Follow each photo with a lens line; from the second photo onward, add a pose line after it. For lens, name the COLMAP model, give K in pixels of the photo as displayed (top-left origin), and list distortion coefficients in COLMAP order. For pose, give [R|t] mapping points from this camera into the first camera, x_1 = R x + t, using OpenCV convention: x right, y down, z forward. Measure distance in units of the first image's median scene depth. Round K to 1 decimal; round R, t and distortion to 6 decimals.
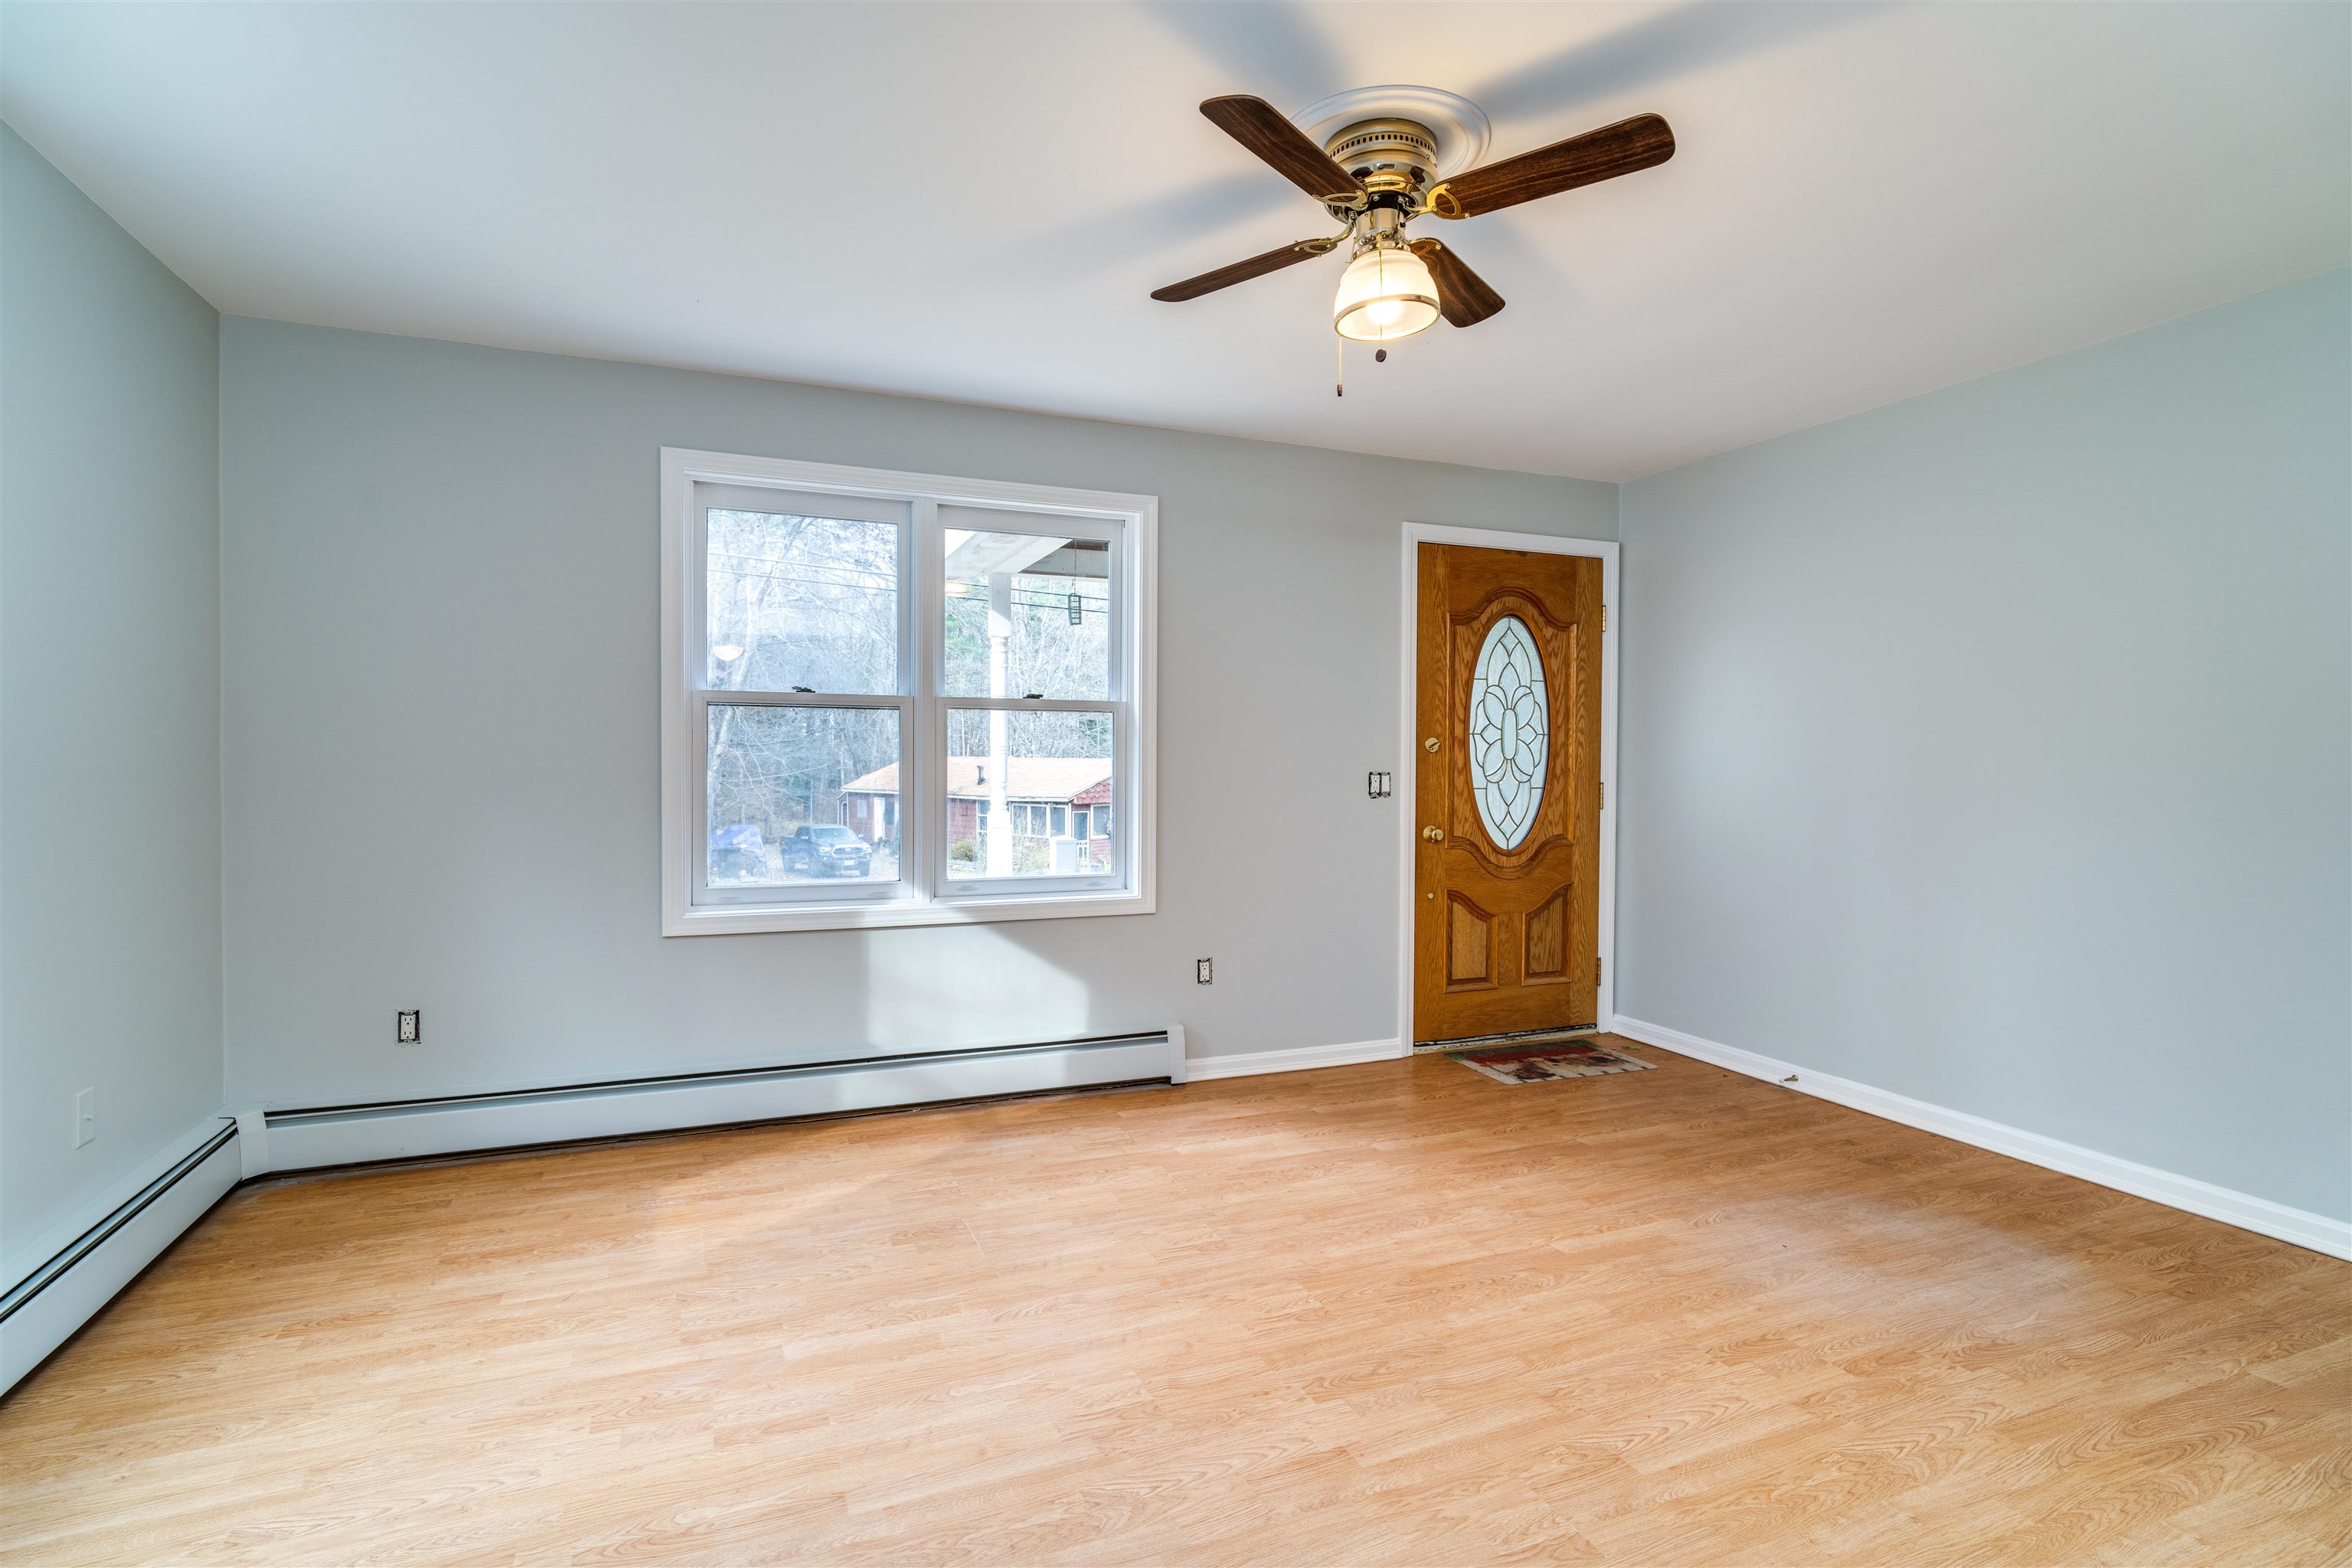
lens RADIAL K [[1120.9, 0, 1201.3], [0, 1120.9, 779.2], [0, 0, 1]] dist [-0.018687, 0.011270]
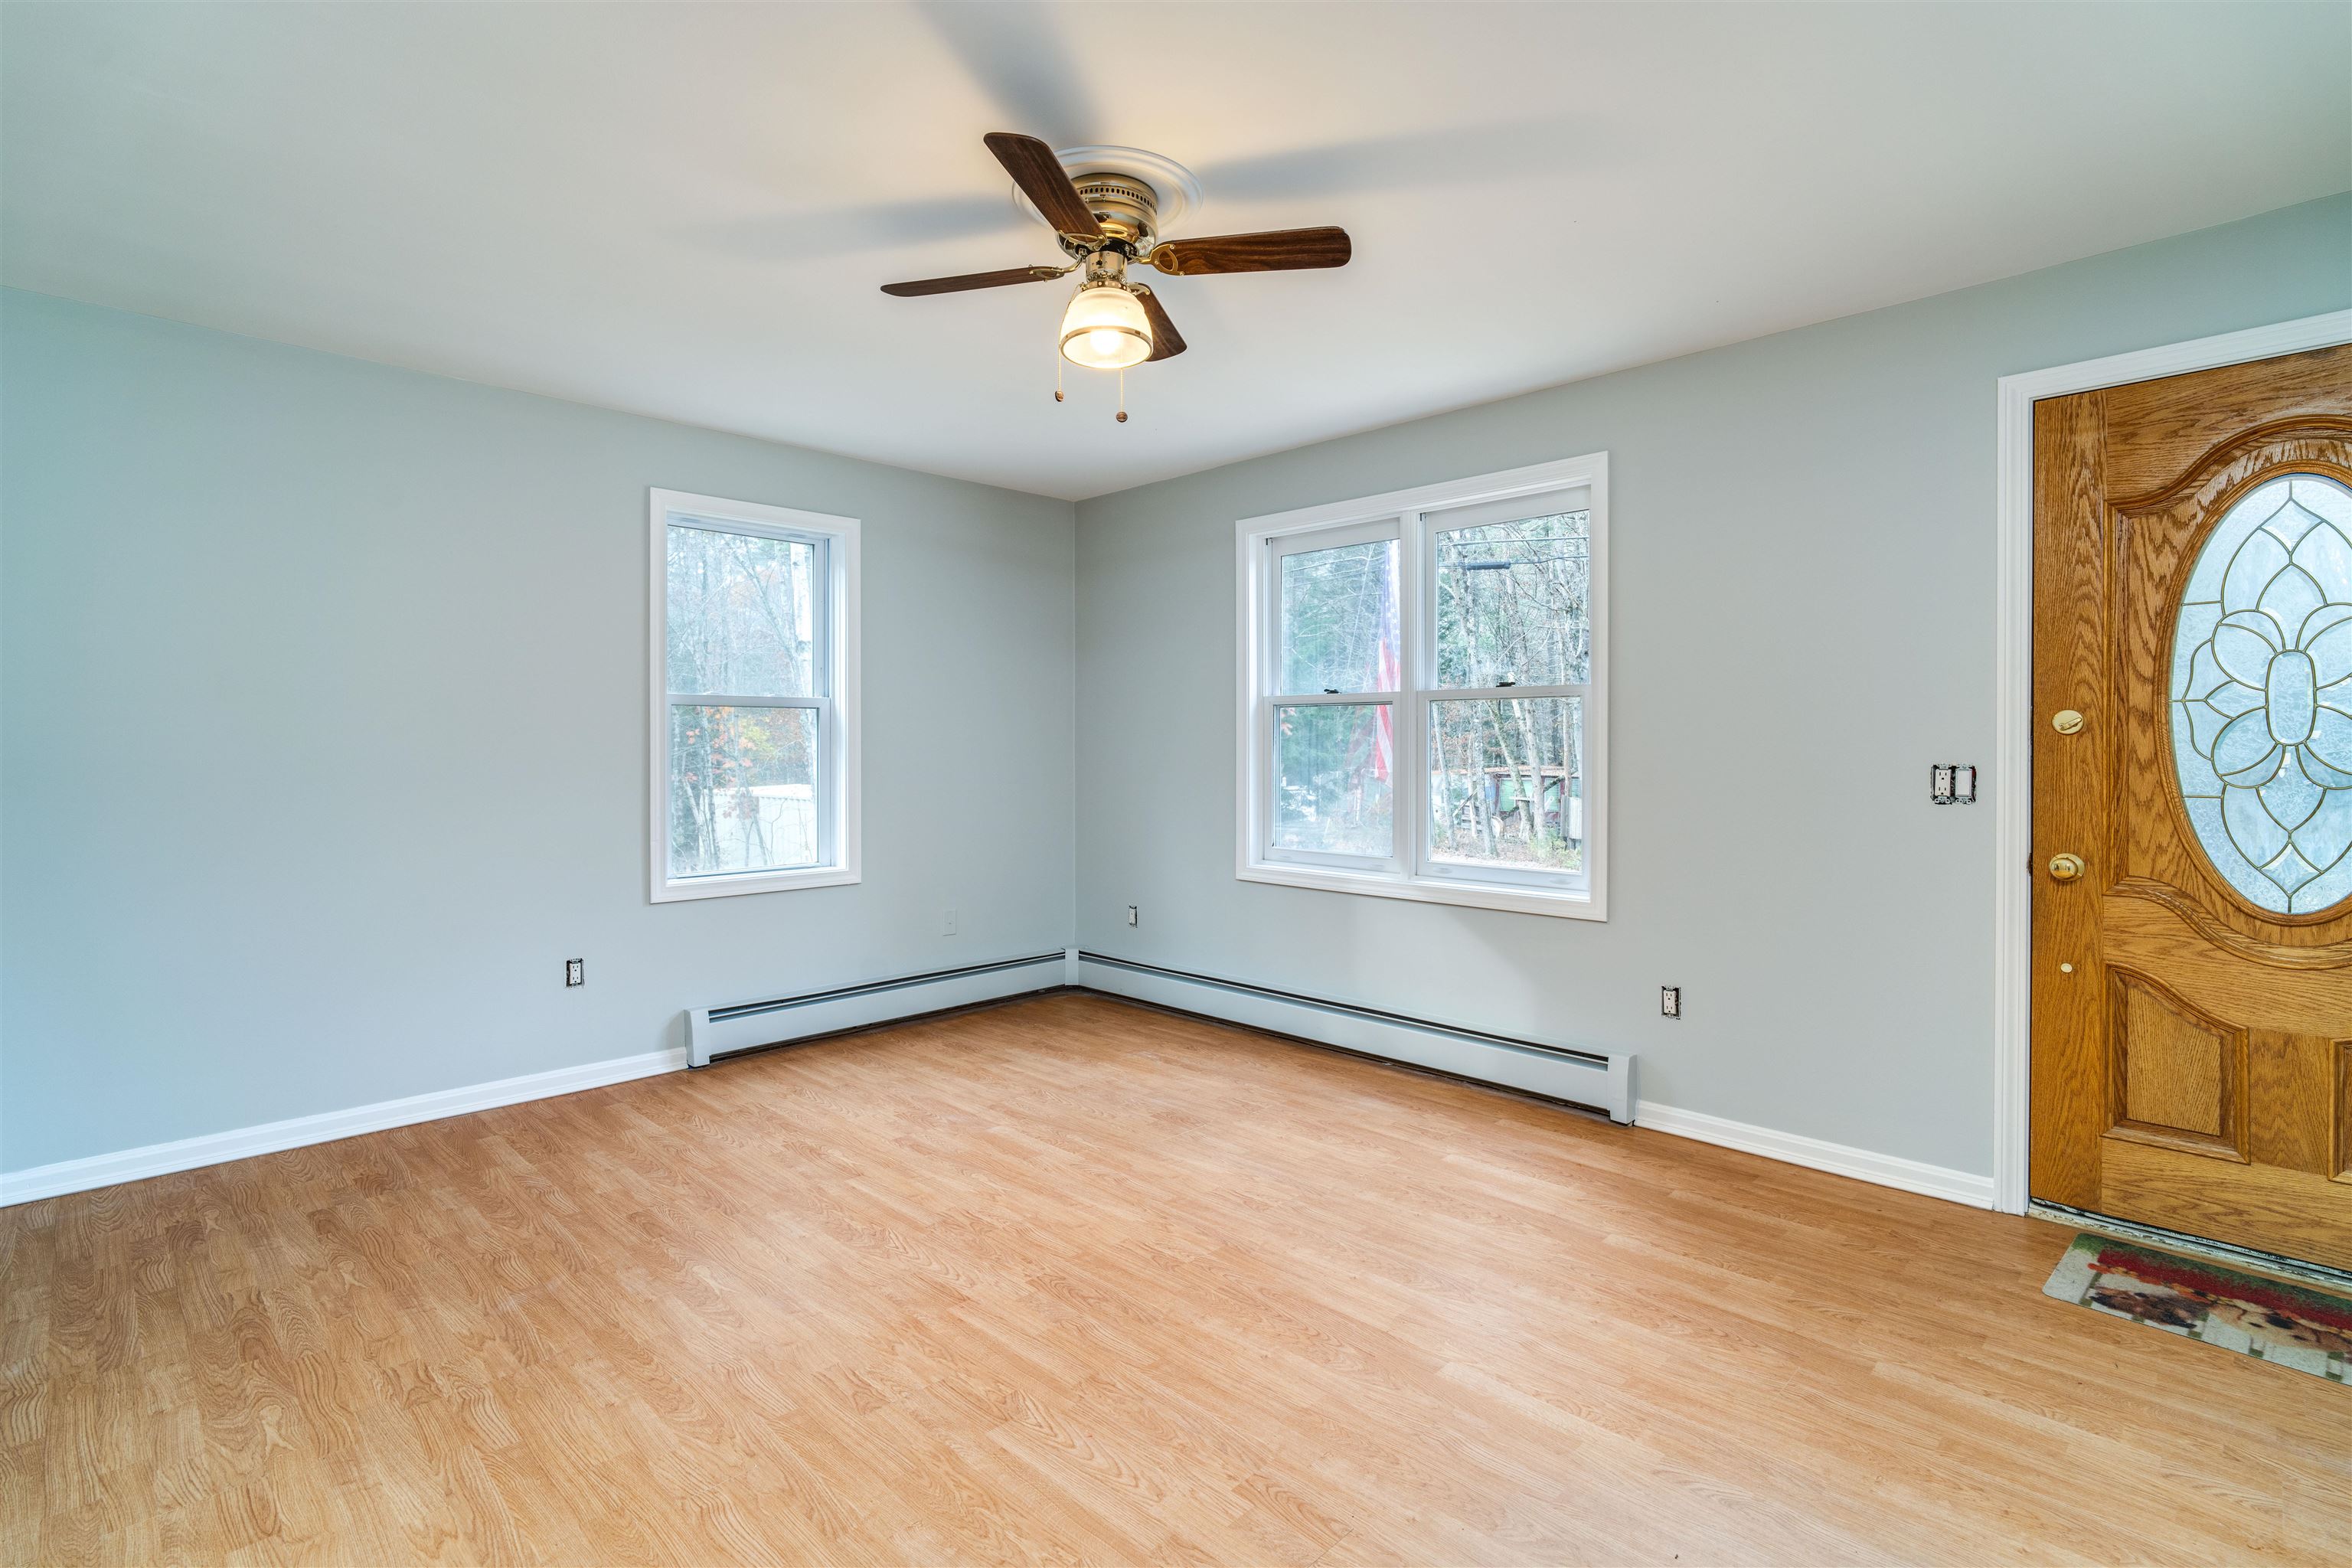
lens RADIAL K [[1140.2, 0, 1176.2], [0, 1140.2, 744.1], [0, 0, 1]] dist [-0.003041, -0.000090]
pose [[0.375962, -0.007356, -0.926606, 0.711331], [-0.014549, 0.999798, -0.013840, -0.003110], [0.926521, 0.018685, 0.375779, 0.368712]]
